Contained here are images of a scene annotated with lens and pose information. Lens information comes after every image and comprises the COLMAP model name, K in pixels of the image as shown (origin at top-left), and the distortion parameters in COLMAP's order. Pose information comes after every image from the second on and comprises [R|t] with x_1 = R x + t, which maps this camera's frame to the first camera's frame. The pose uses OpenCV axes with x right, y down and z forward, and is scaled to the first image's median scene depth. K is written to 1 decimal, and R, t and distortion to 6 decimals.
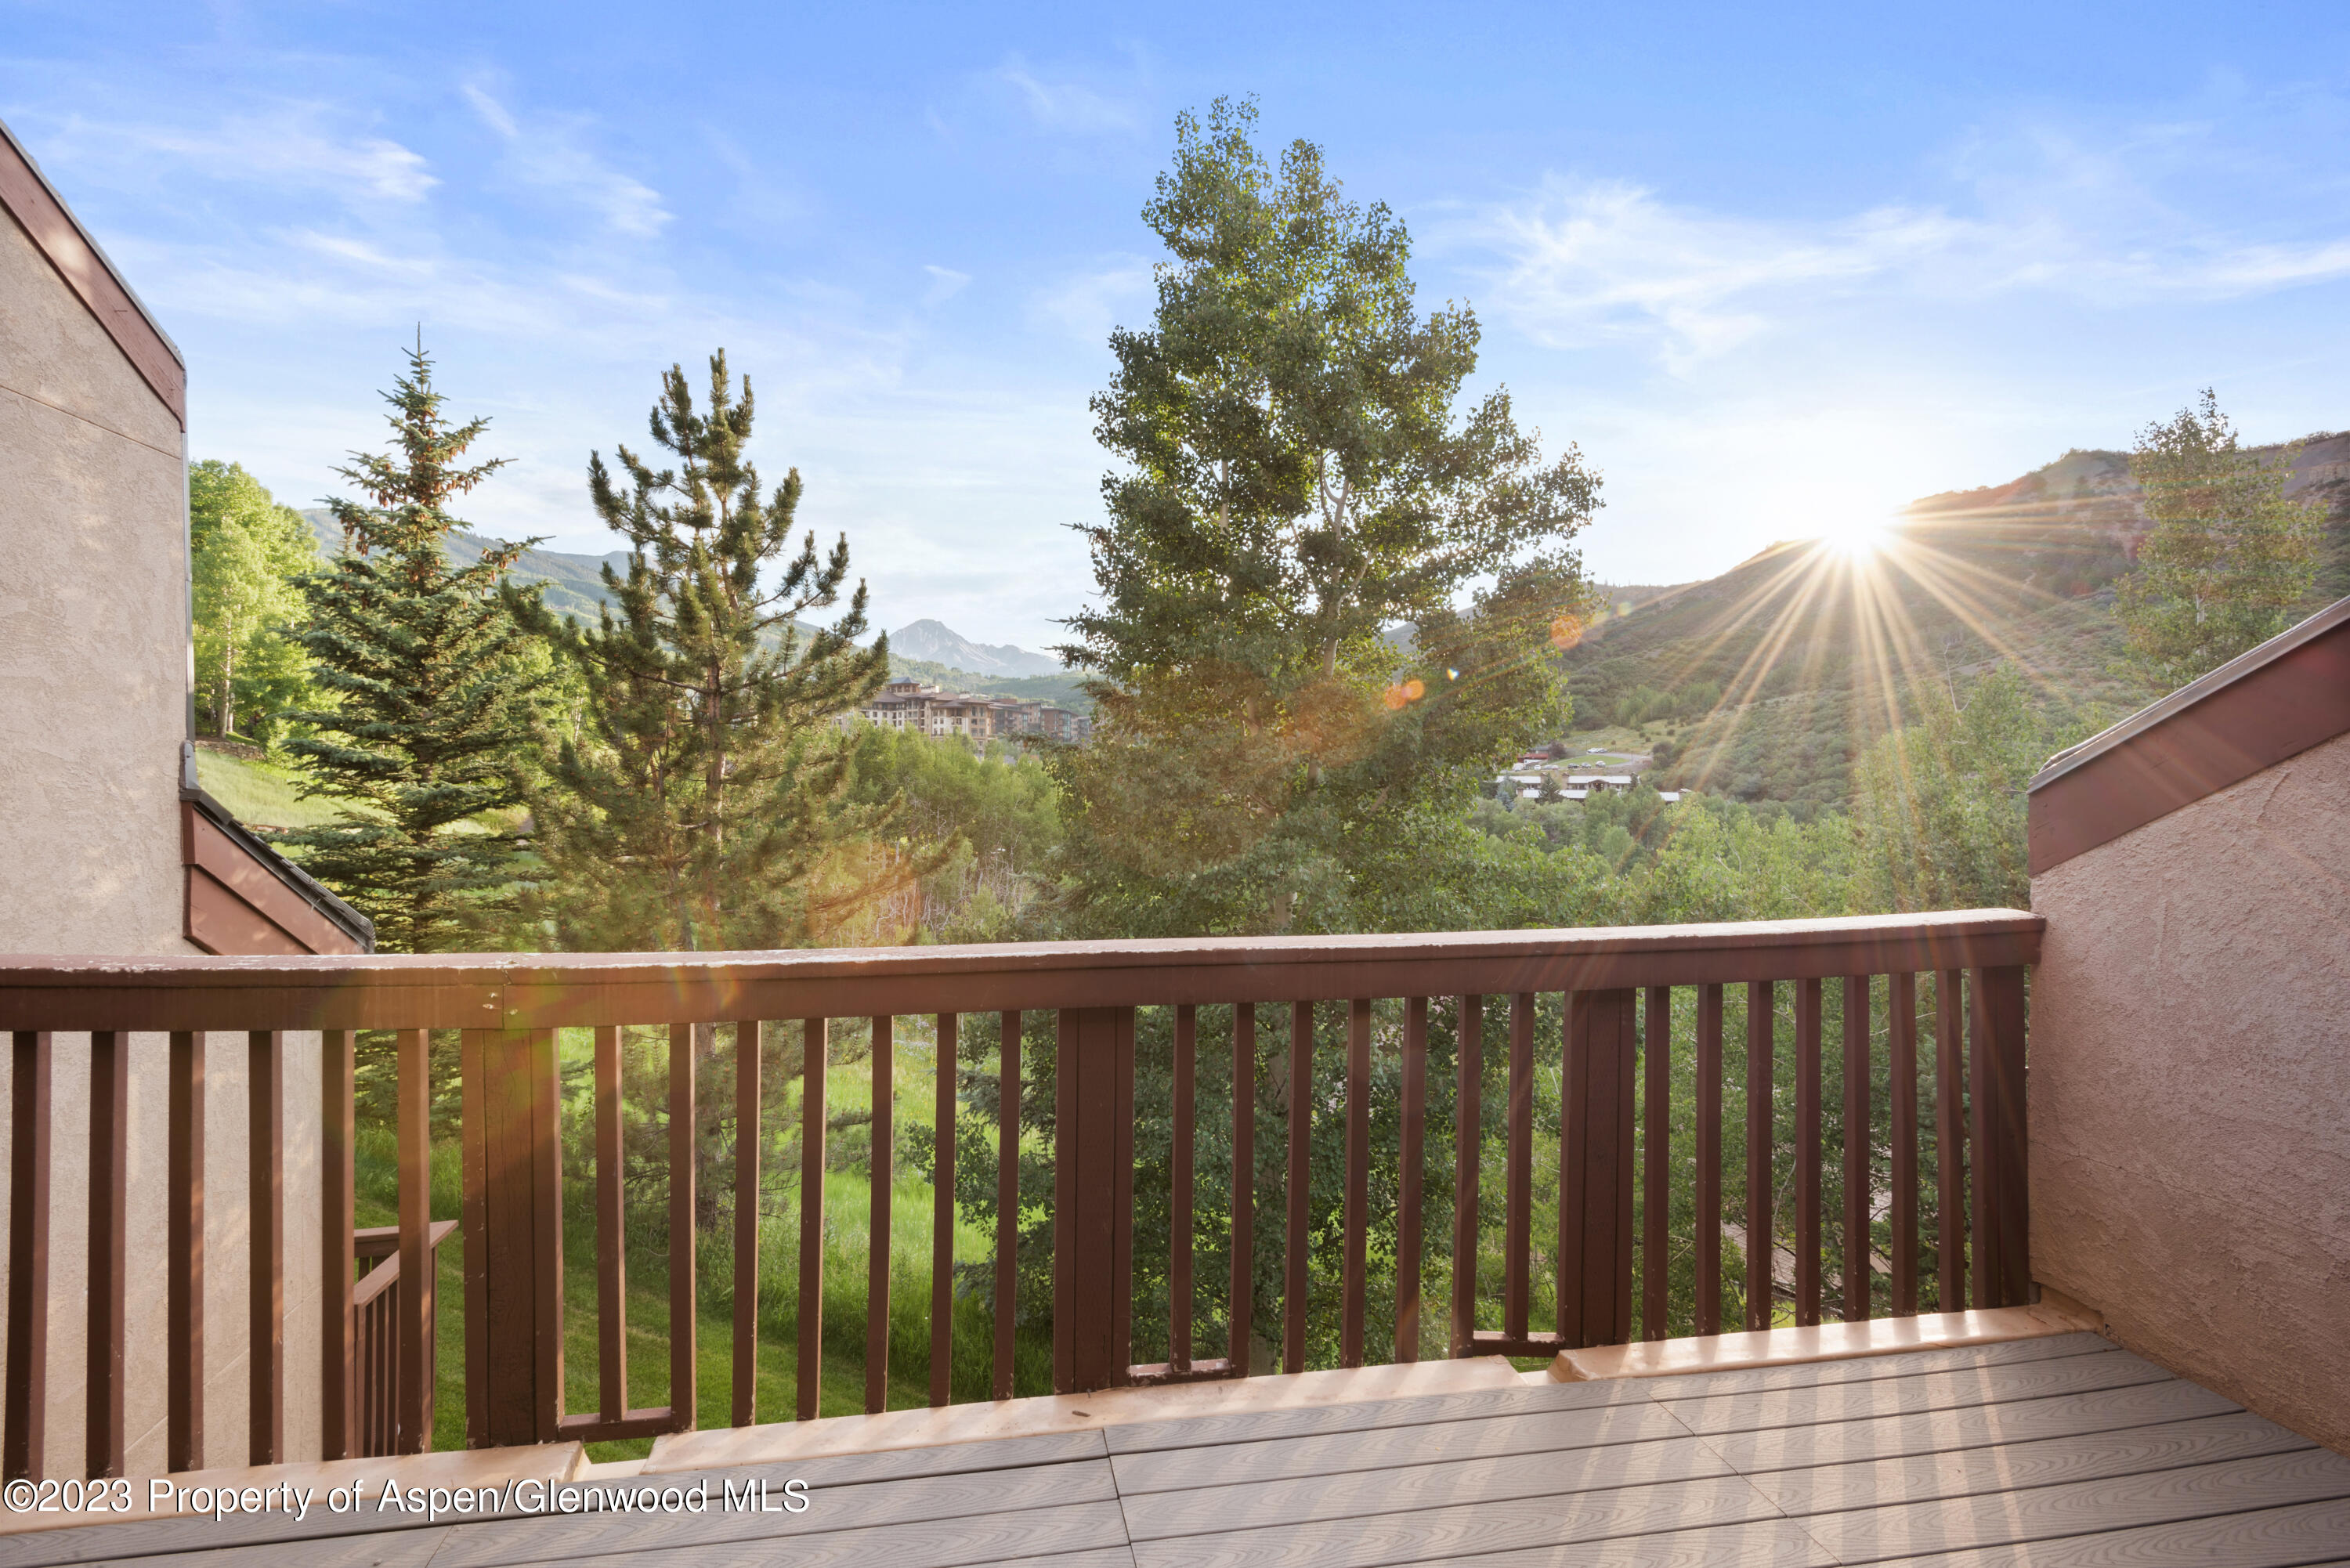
lens RADIAL K [[1154.8, 0, 1175.0], [0, 1154.8, 784.0], [0, 0, 1]] dist [-0.003027, -0.000434]
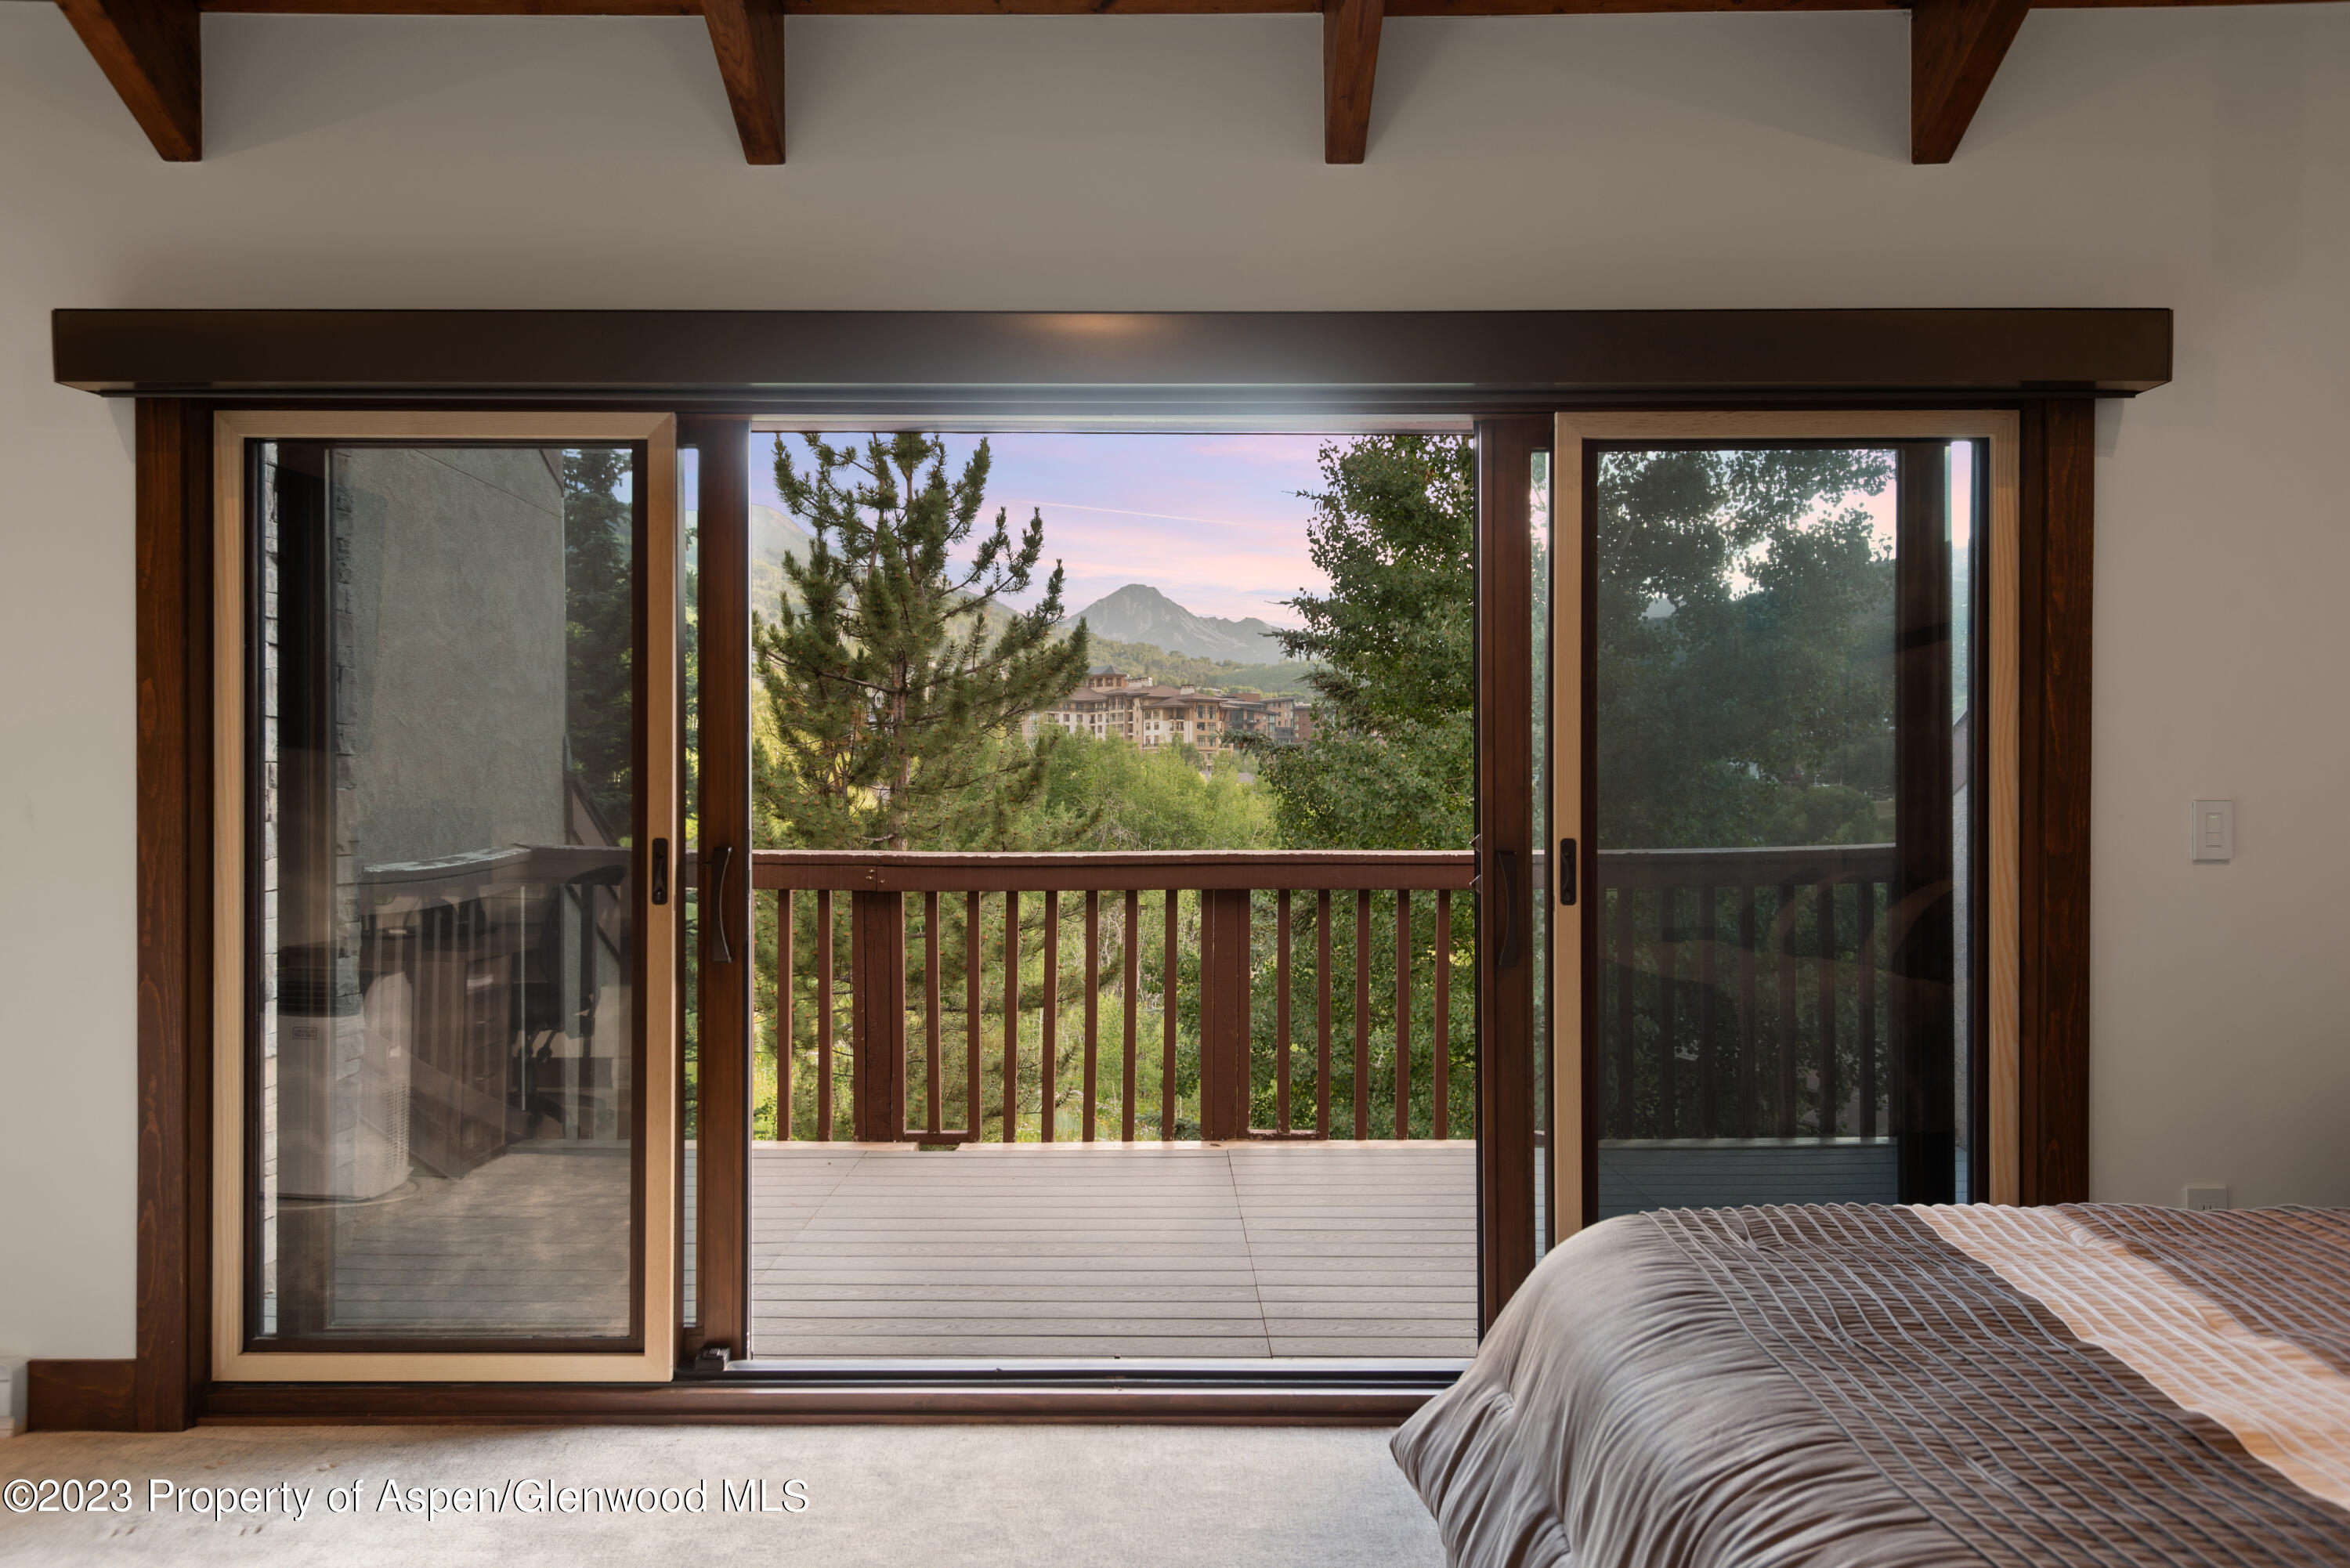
lens RADIAL K [[1726.9, 0, 1182.4], [0, 1726.9, 809.9], [0, 0, 1]] dist [0.025095, -0.004213]
pose [[0.982773, -0.002031, -0.184808, 0.066313], [0.000996, 0.999983, -0.005691, 0.020920], [0.184816, 0.005409, 0.982758, -0.283355]]
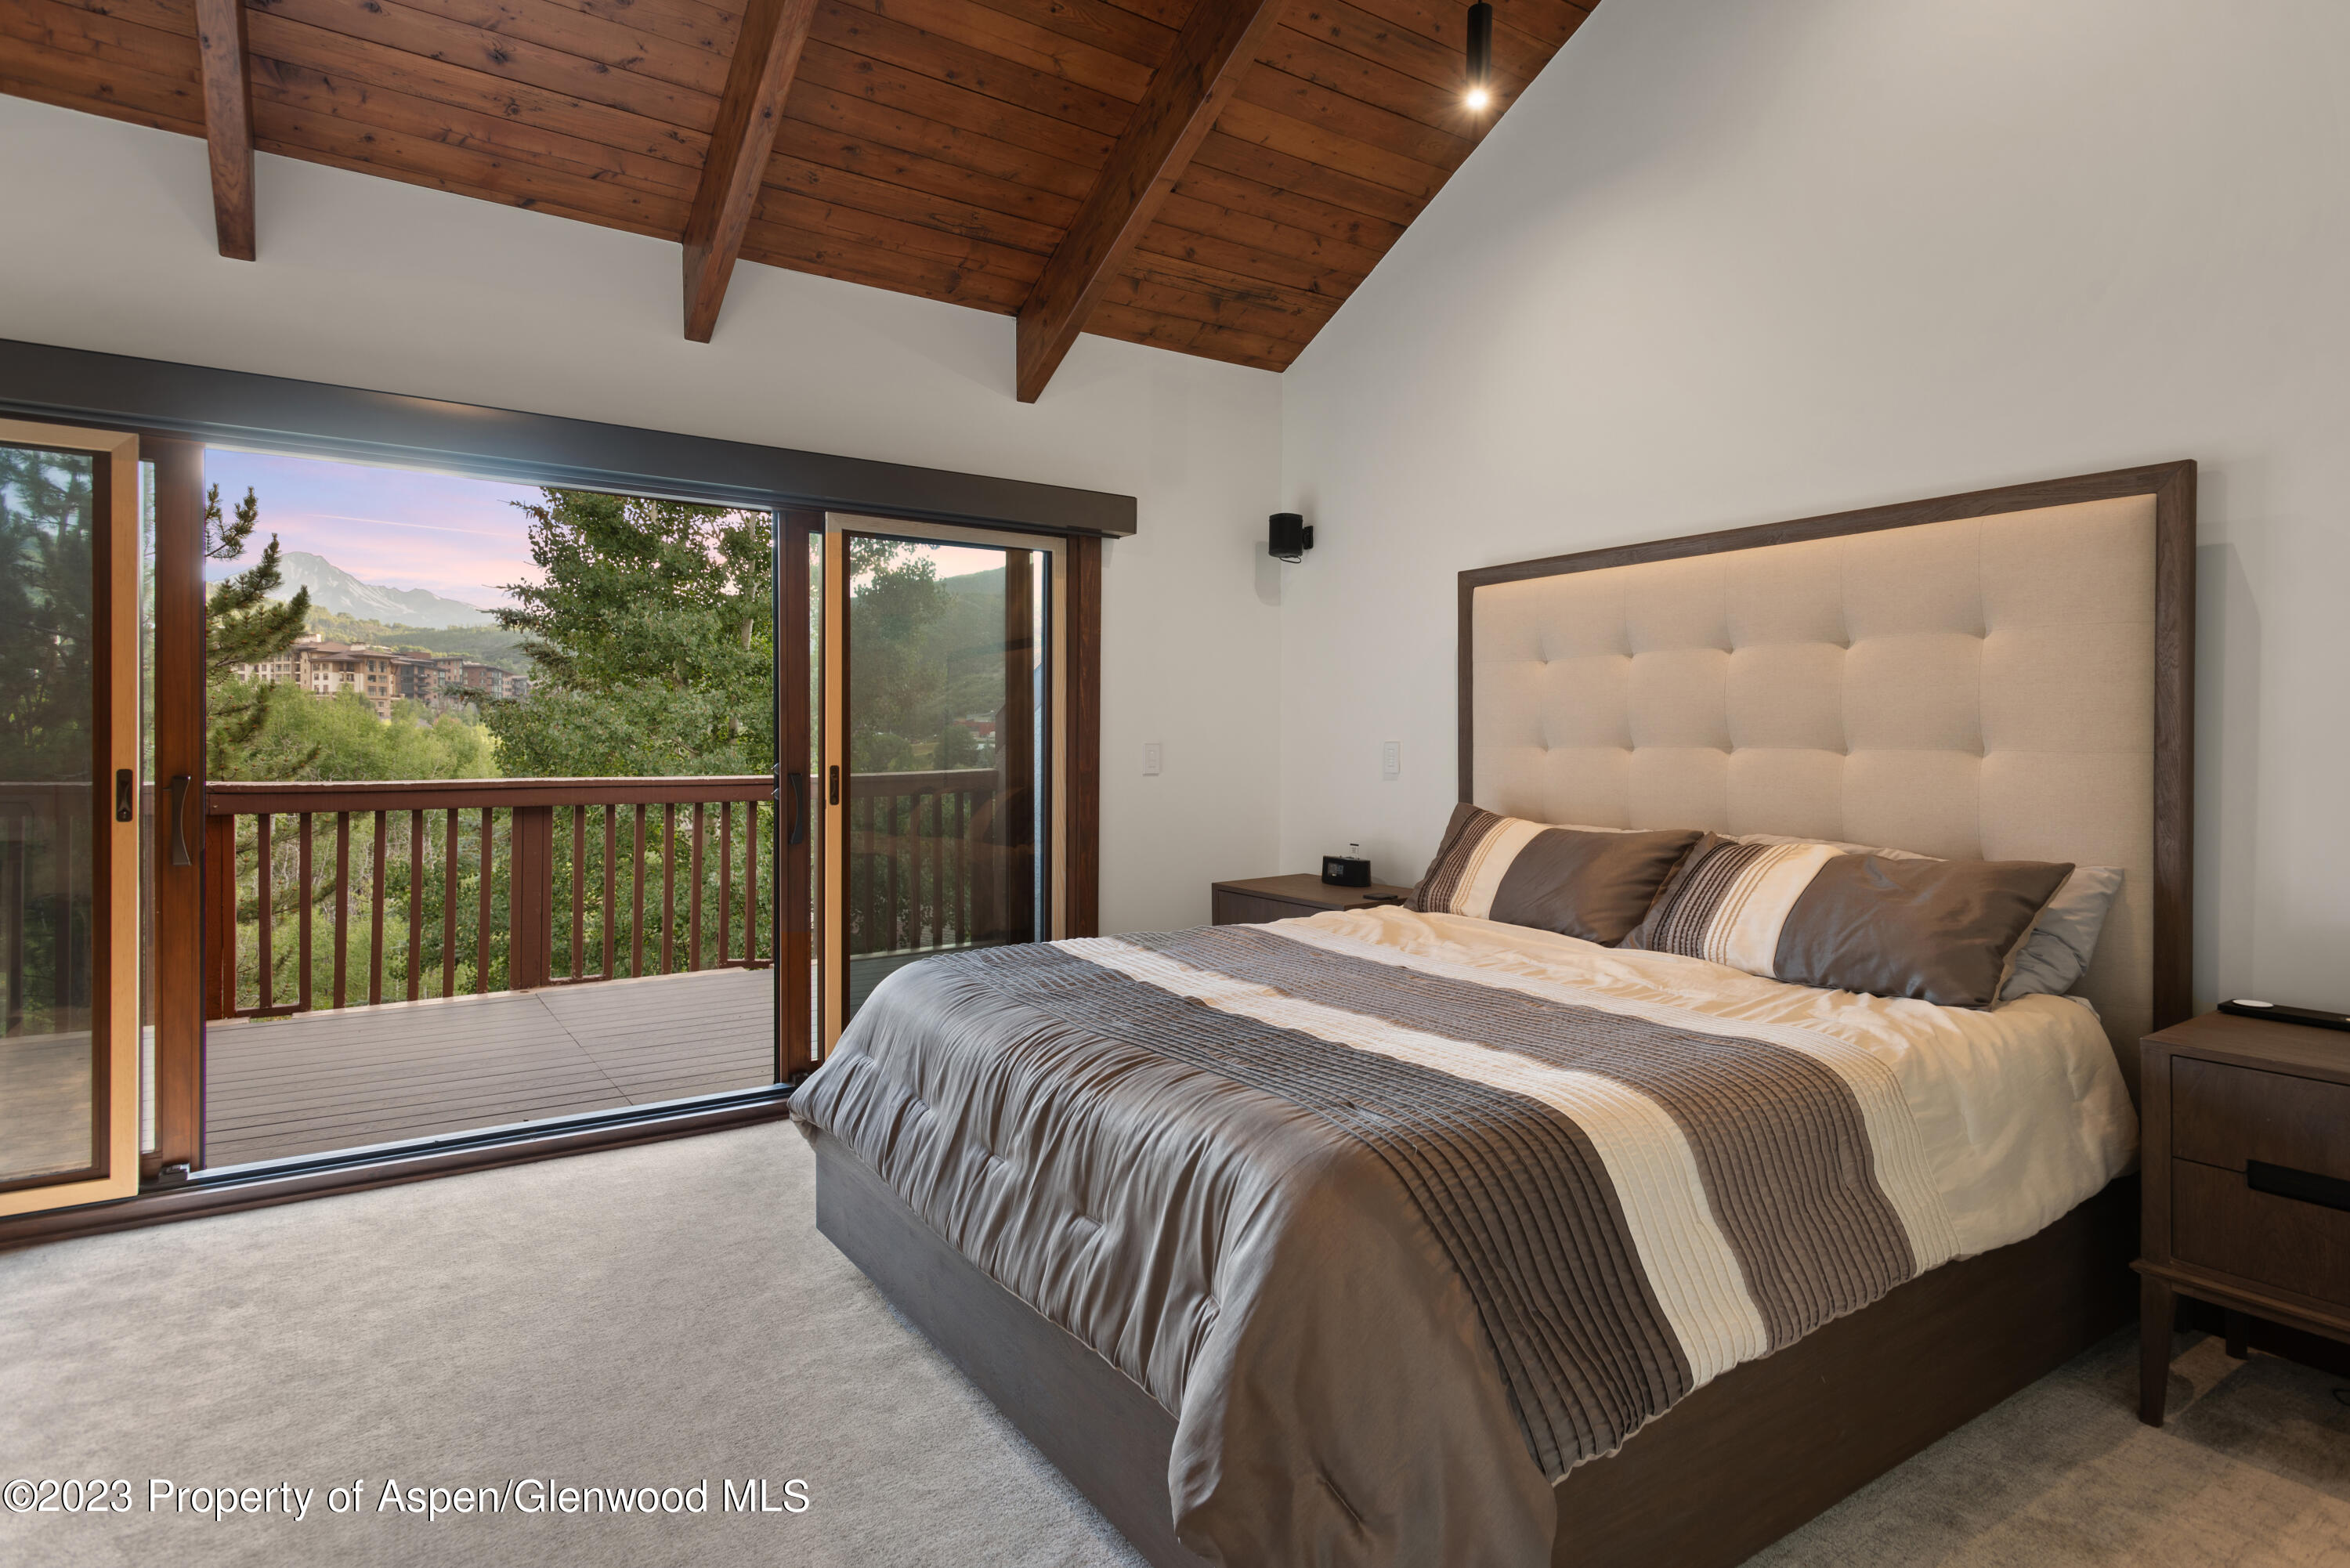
lens RADIAL K [[1228.1, 0, 1200.9], [0, 1228.1, 757.8], [0, 0, 1]] dist [-0.001052, -0.001033]
pose [[0.909718, -0.002522, 0.415219, 0.025000], [0.002134, 0.999997, 0.001398, 0.021686], [-0.415221, -0.000386, 0.909720, -0.347415]]
